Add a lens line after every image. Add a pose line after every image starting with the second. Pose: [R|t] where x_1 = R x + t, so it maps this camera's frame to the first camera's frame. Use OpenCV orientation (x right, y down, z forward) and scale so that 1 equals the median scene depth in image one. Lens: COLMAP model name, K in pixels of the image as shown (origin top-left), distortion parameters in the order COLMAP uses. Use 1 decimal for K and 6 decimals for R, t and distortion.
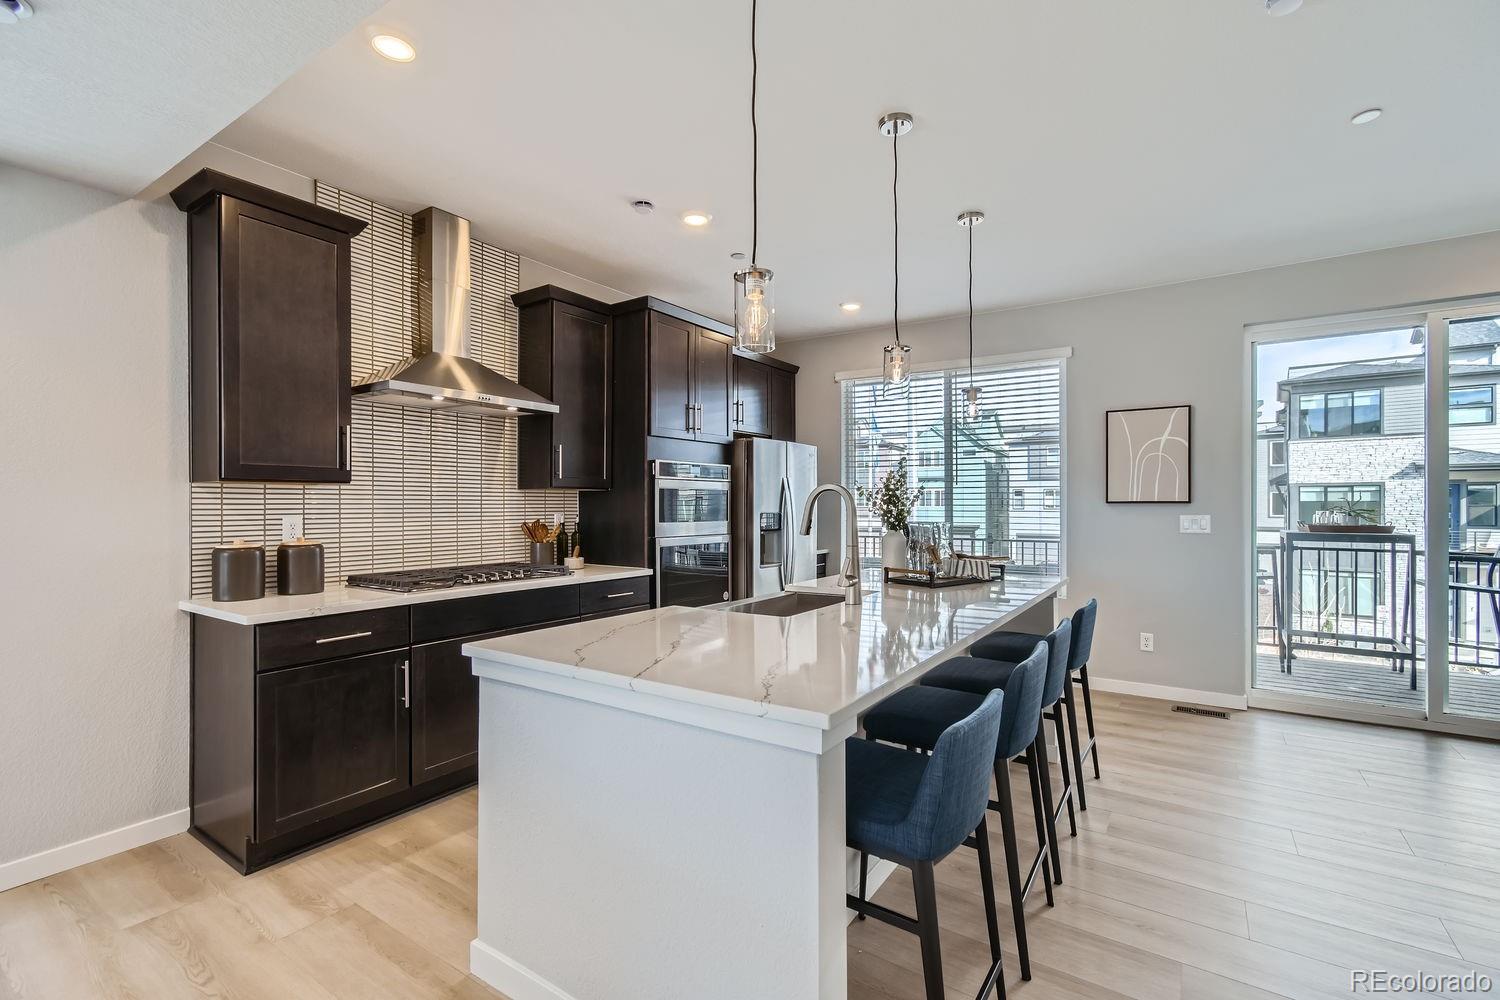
lens RADIAL K [[669.0, 0, 754.2], [0, 669.0, 510.5], [0, 0, 1]] dist [0.004335, -0.000069]
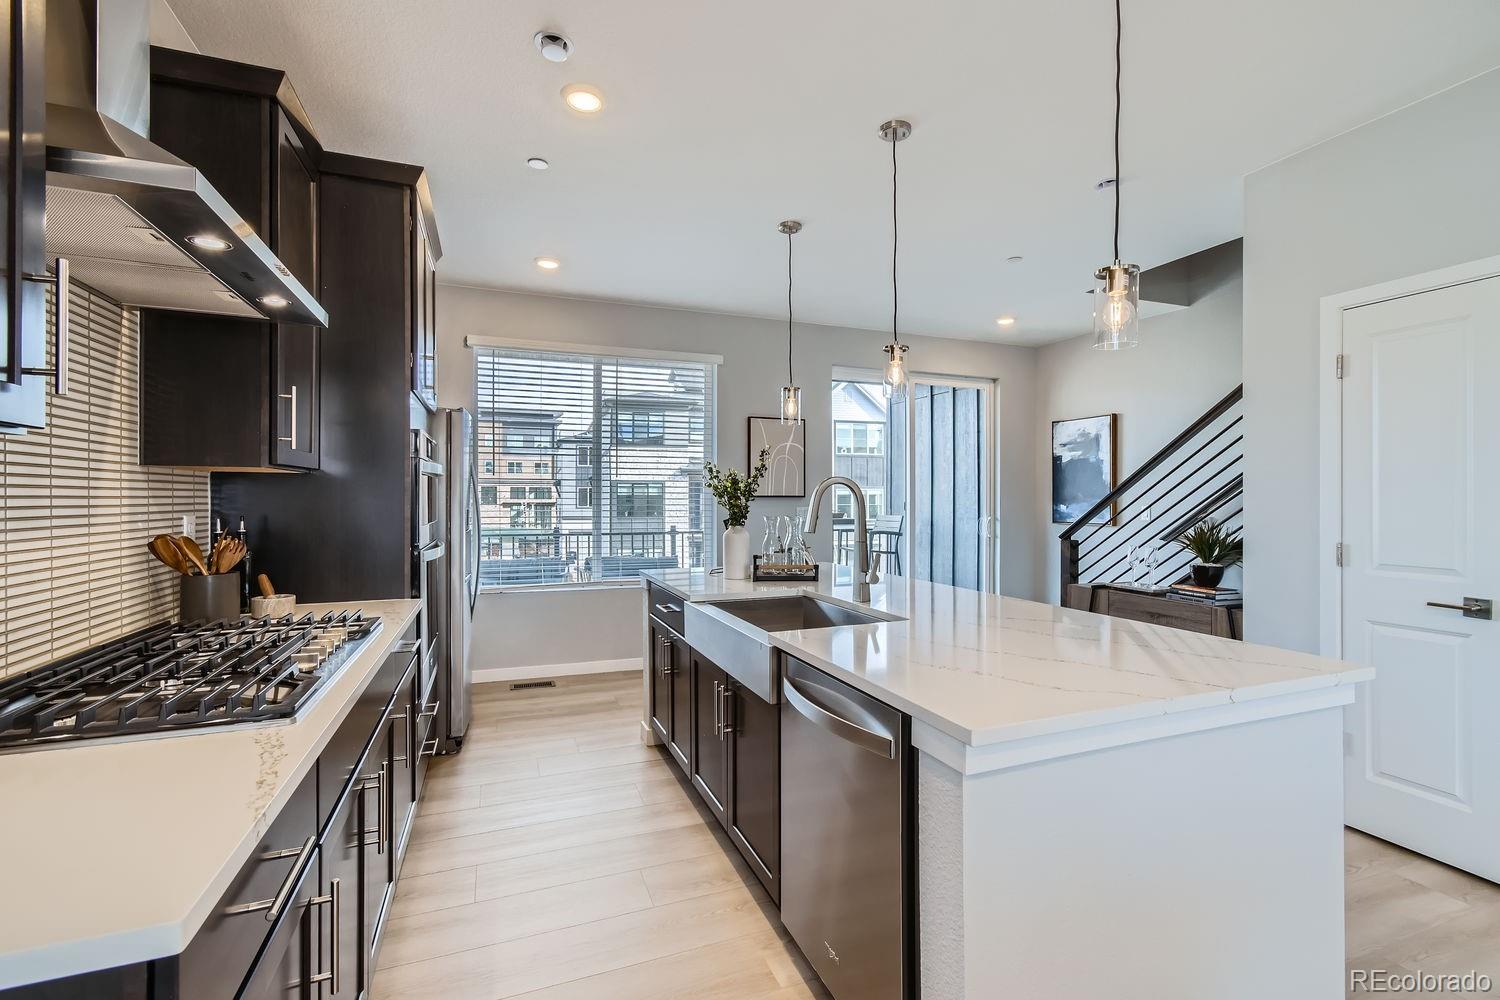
lens RADIAL K [[669.0, 0, 744.7], [0, 669.0, 494.9], [0, 0, 1]] dist [0.004335, -0.000069]
pose [[0.592434, 0.007812, 0.805581, -0.367977], [0.000096, 0.999952, -0.009767, -0.003850], [-0.805619, 0.005863, 0.592405, 0.287122]]
